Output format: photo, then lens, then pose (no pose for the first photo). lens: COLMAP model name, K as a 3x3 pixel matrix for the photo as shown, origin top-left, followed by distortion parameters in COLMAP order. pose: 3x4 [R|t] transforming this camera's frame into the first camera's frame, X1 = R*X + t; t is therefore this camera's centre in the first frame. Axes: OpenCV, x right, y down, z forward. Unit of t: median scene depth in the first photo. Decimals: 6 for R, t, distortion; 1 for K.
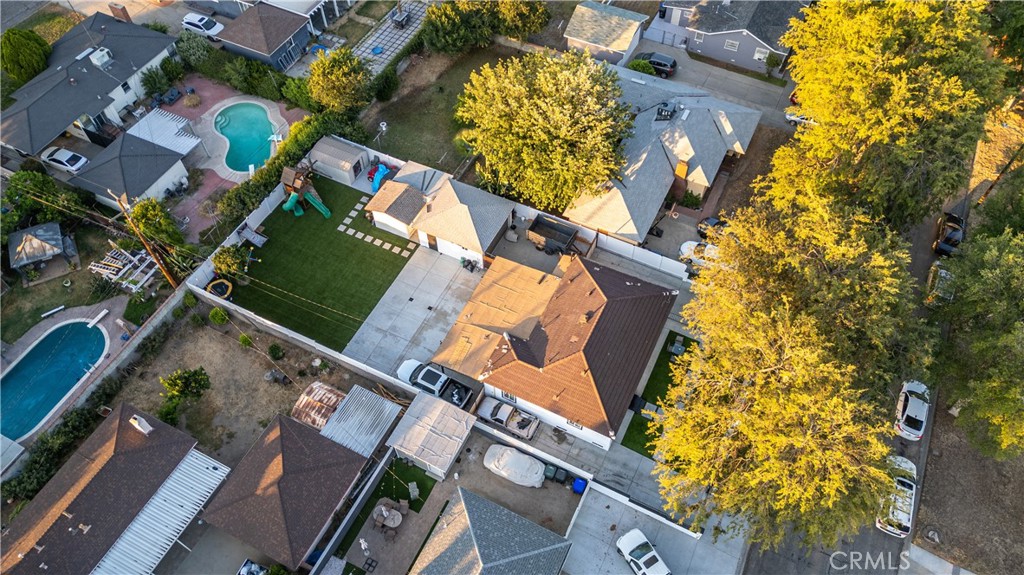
lens RADIAL K [[724.2, 0, 521.0], [0, 724.2, 281.7], [0, 0, 1]] dist [0.031092, -0.010621]
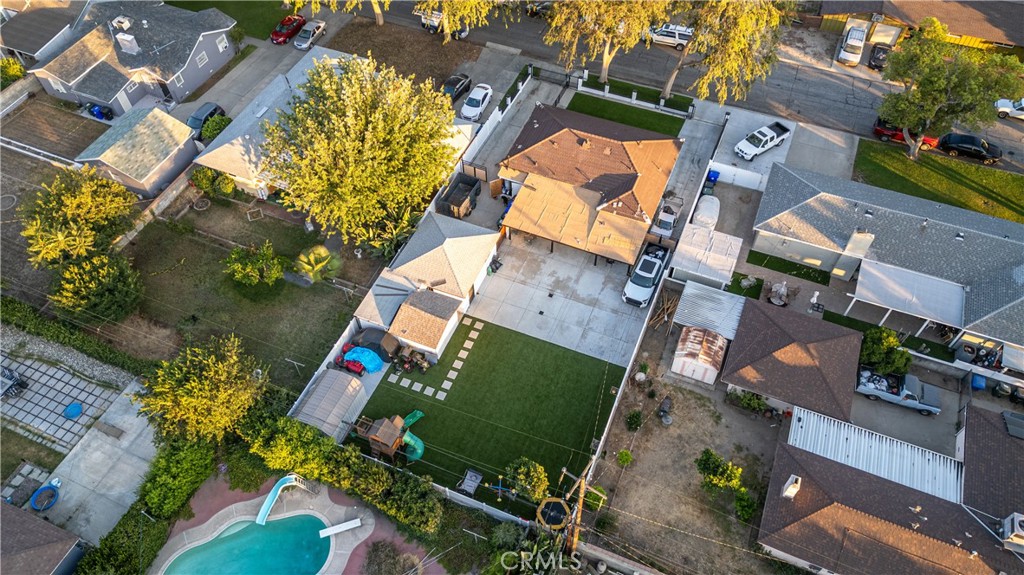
lens RADIAL K [[724.2, 0, 514.3], [0, 724.2, 286.7], [0, 0, 1]] dist [0.031092, -0.010621]
pose [[-0.061367, -0.784863, 0.616623, -0.714668], [0.810976, 0.320932, 0.489205, -0.479826], [-0.581853, 0.530087, 0.616810, 0.452673]]
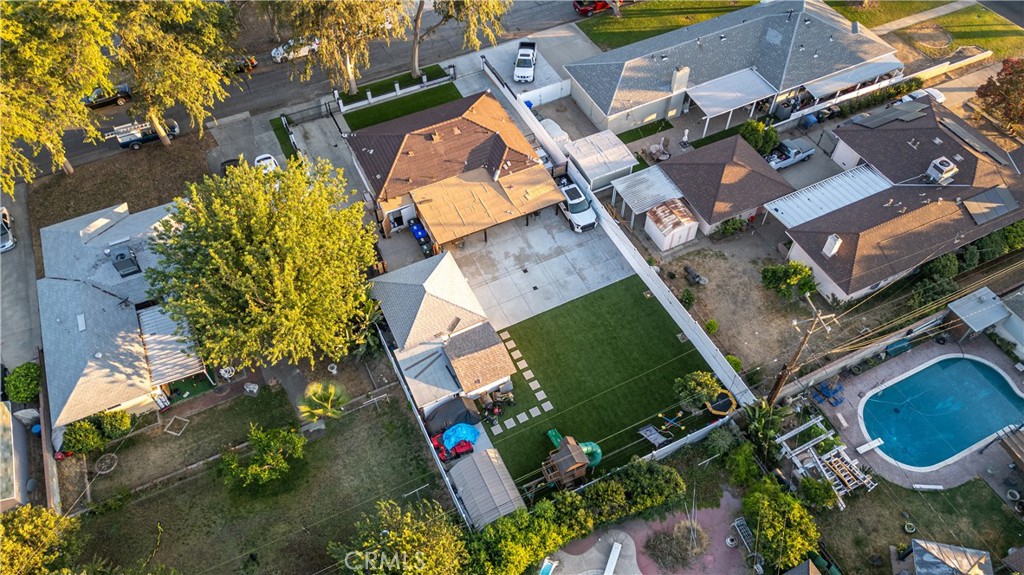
lens RADIAL K [[724.2, 0, 519.6], [0, 724.2, 284.0], [0, 0, 1]] dist [0.031092, -0.010621]
pose [[-0.788923, -0.473692, 0.391428, -0.509008], [0.507591, -0.143332, 0.849593, -0.787932], [-0.346341, 0.868949, 0.353520, 0.705047]]
